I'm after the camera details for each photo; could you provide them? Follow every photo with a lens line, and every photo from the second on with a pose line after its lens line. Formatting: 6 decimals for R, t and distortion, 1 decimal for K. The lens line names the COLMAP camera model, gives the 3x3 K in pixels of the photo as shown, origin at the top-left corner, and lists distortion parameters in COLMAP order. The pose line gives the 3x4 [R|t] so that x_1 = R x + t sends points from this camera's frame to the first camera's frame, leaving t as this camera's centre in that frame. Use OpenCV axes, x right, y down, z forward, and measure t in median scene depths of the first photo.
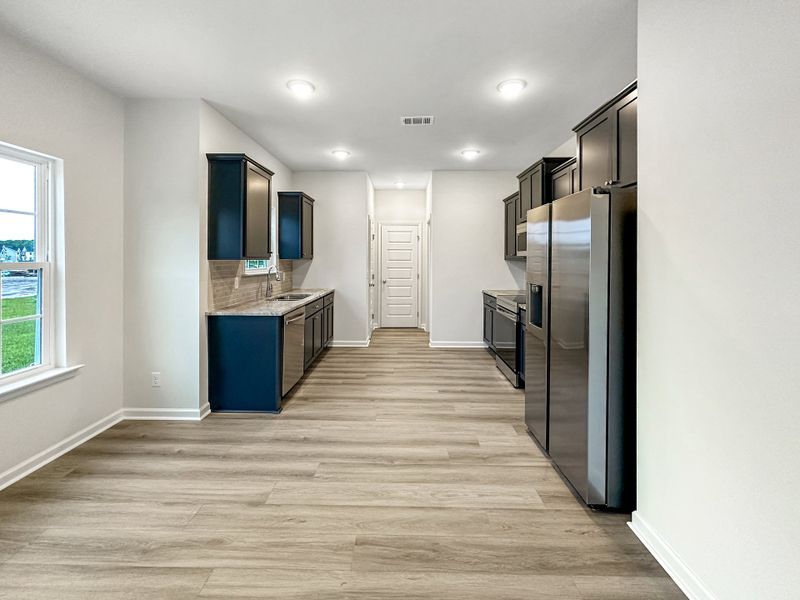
lens RADIAL K [[336.4, 0, 401.2], [0, 336.4, 252.3], [0, 0, 1]] dist [0.000269, 0.000198]
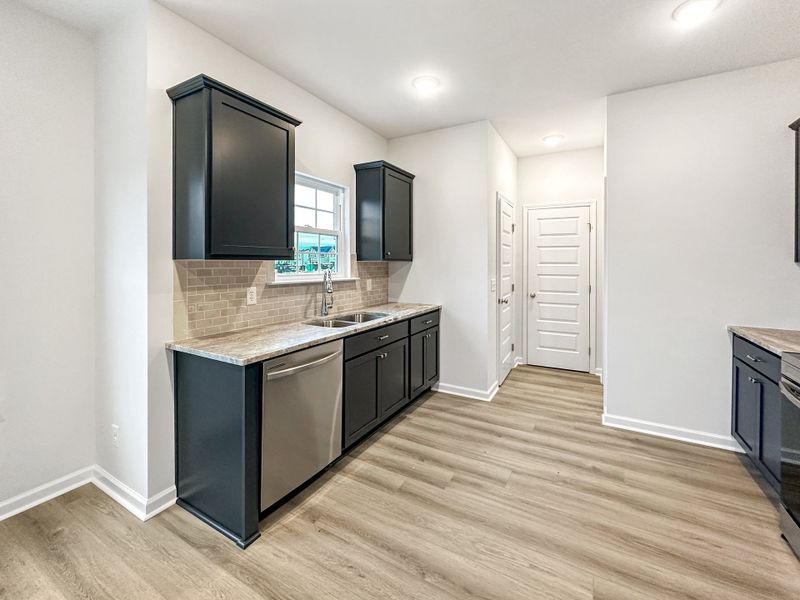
lens RADIAL K [[347.8, 0, 416.0], [0, 347.8, 260.8], [0, 0, 1]] dist [-0.000470, -0.000072]
pose [[0.889313, -0.000305, -0.457299, 0.112585], [0.006990, 0.999892, 0.012927, 0.016624], [0.457246, -0.014692, 0.889219, 0.559570]]
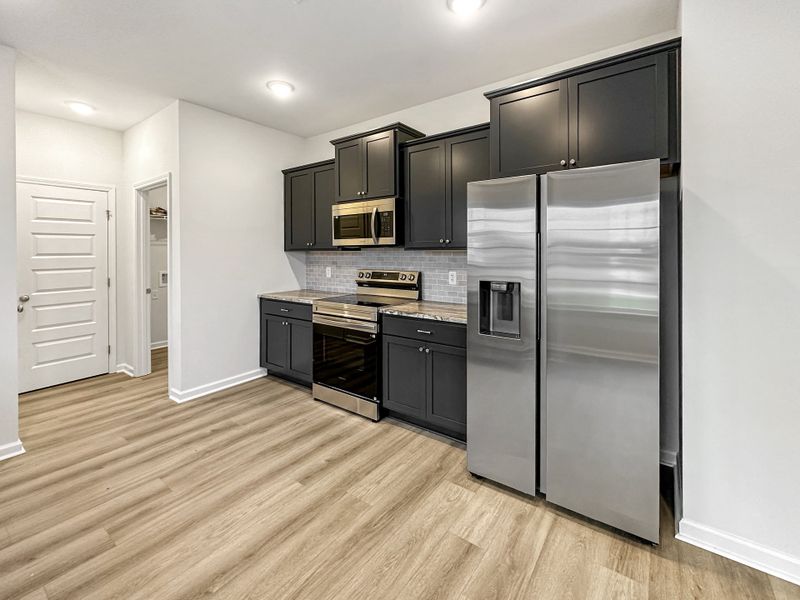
lens RADIAL K [[353.6, 0, 376.2], [0, 353.6, 249.2], [0, 0, 1]] dist [-0.000514, -0.000146]
pose [[0.603694, -0.003866, 0.797207, -0.287024], [-0.005709, 0.999942, 0.009173, 0.014671], [-0.797196, -0.010089, 0.603637, 0.548578]]
